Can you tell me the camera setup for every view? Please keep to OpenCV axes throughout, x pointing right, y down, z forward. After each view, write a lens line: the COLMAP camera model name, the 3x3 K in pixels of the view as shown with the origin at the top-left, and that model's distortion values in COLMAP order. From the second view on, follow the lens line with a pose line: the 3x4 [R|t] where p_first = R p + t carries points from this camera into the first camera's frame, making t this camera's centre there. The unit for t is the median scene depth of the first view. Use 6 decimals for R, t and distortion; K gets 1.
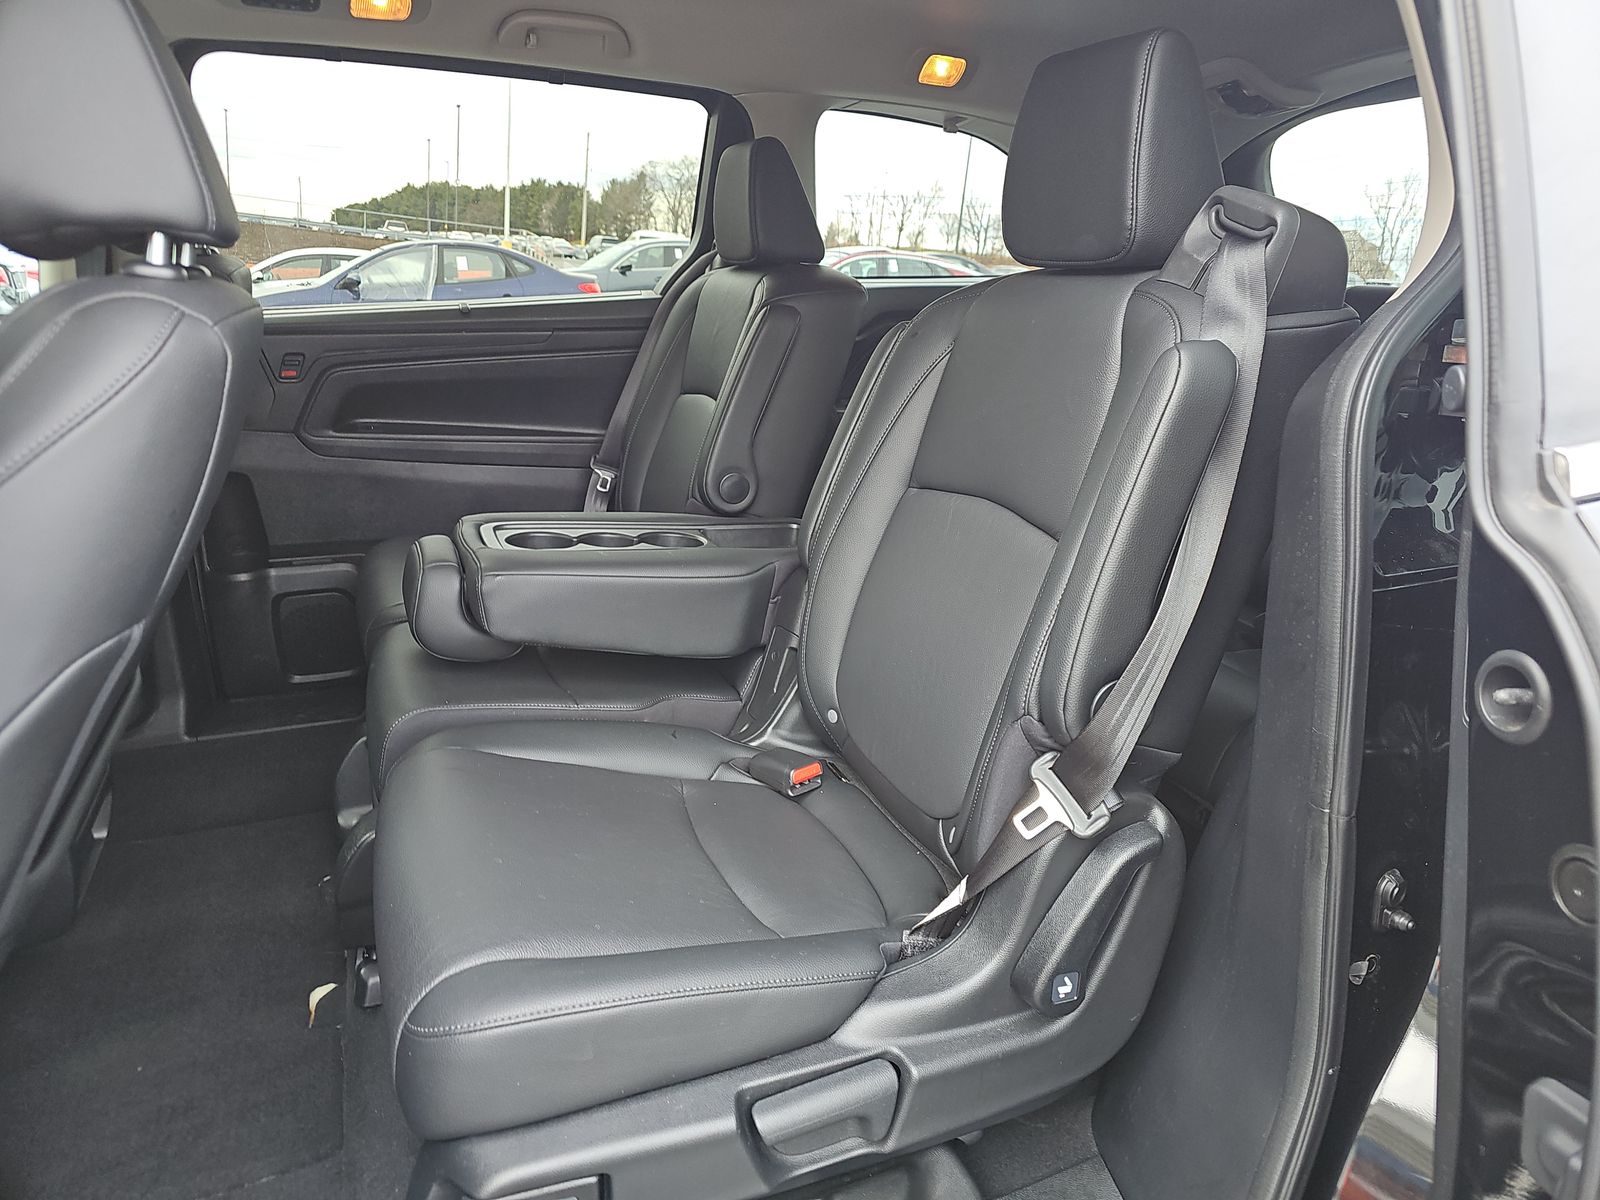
lens RADIAL K [[1027.0, 0, 800.0], [0, 1027.0, 600.0], [0, 0, 1]] dist [0.054759, -0.052783]
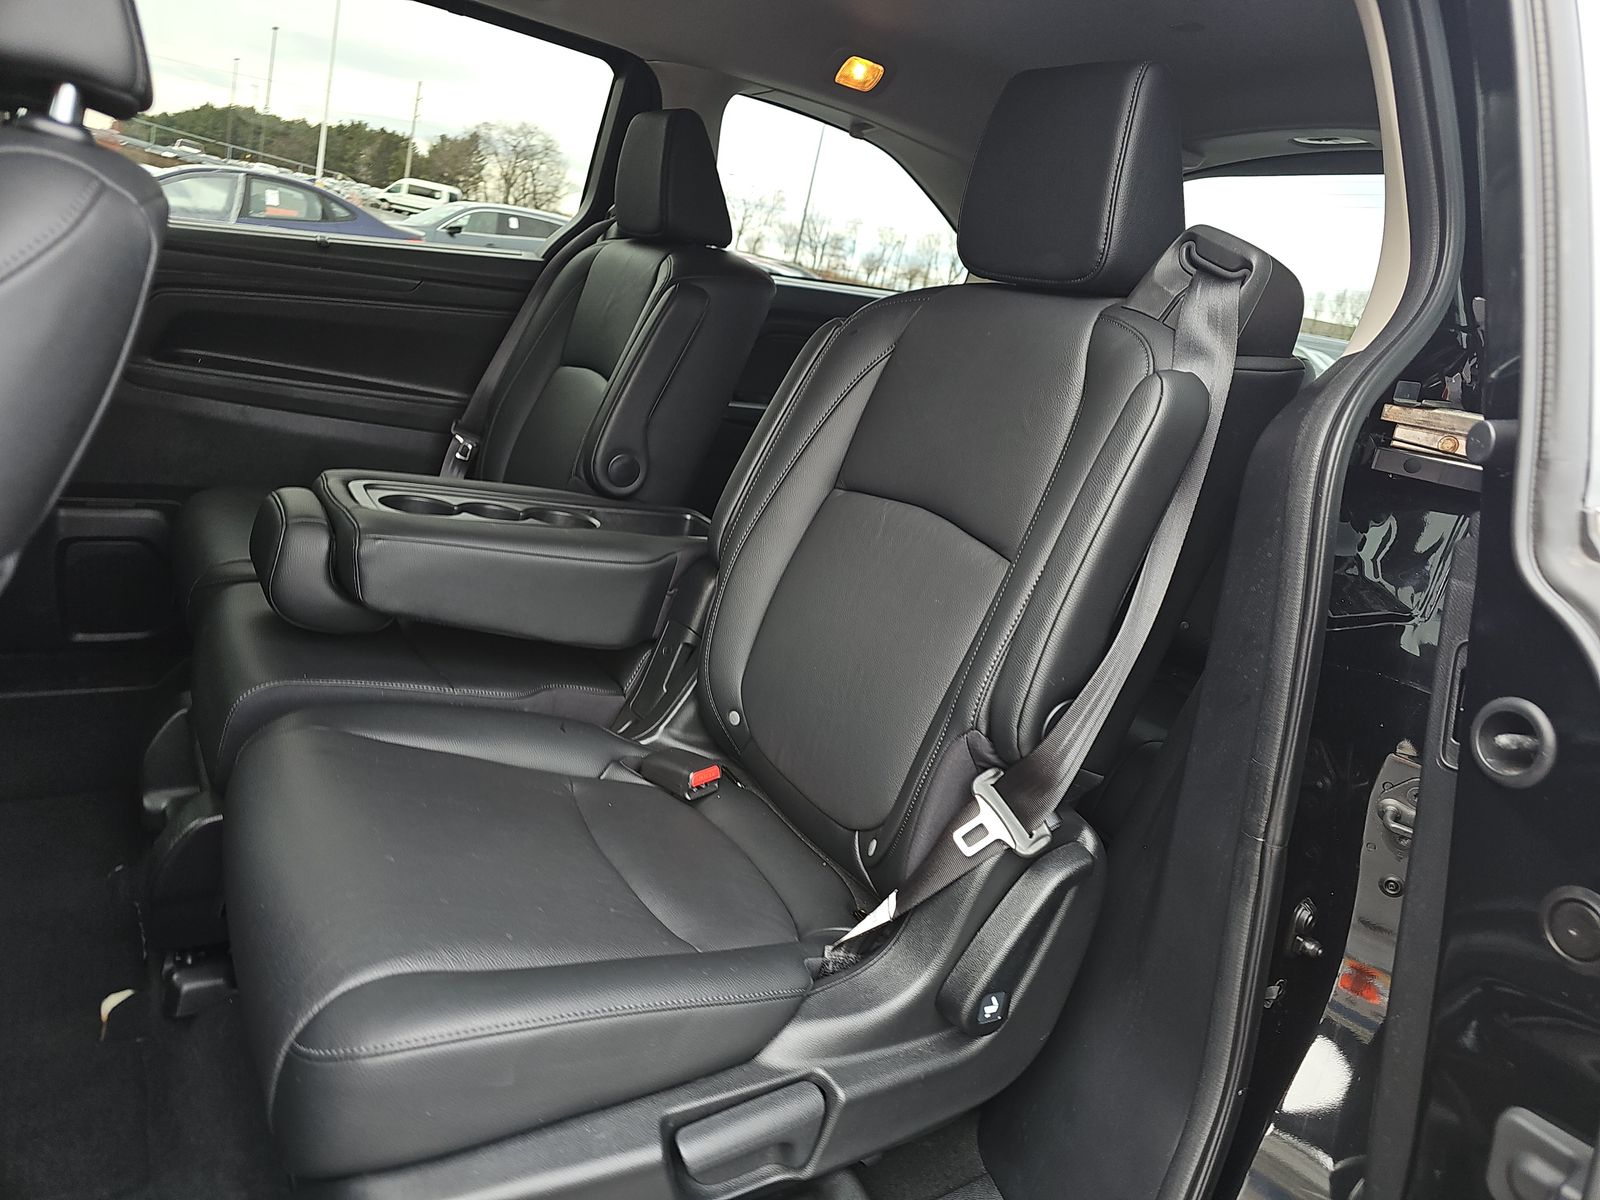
lens RADIAL K [[1034.9, 0, 798.9], [0, 1034.9, 603.0], [0, 0, 1]] dist [0.035387, -0.021798]
pose [[0.979920, 0.081011, 0.182190, -0.126911], [-0.081075, 0.996683, -0.007108, 0.011423], [-0.182161, -0.007806, 0.983238, 0.058079]]
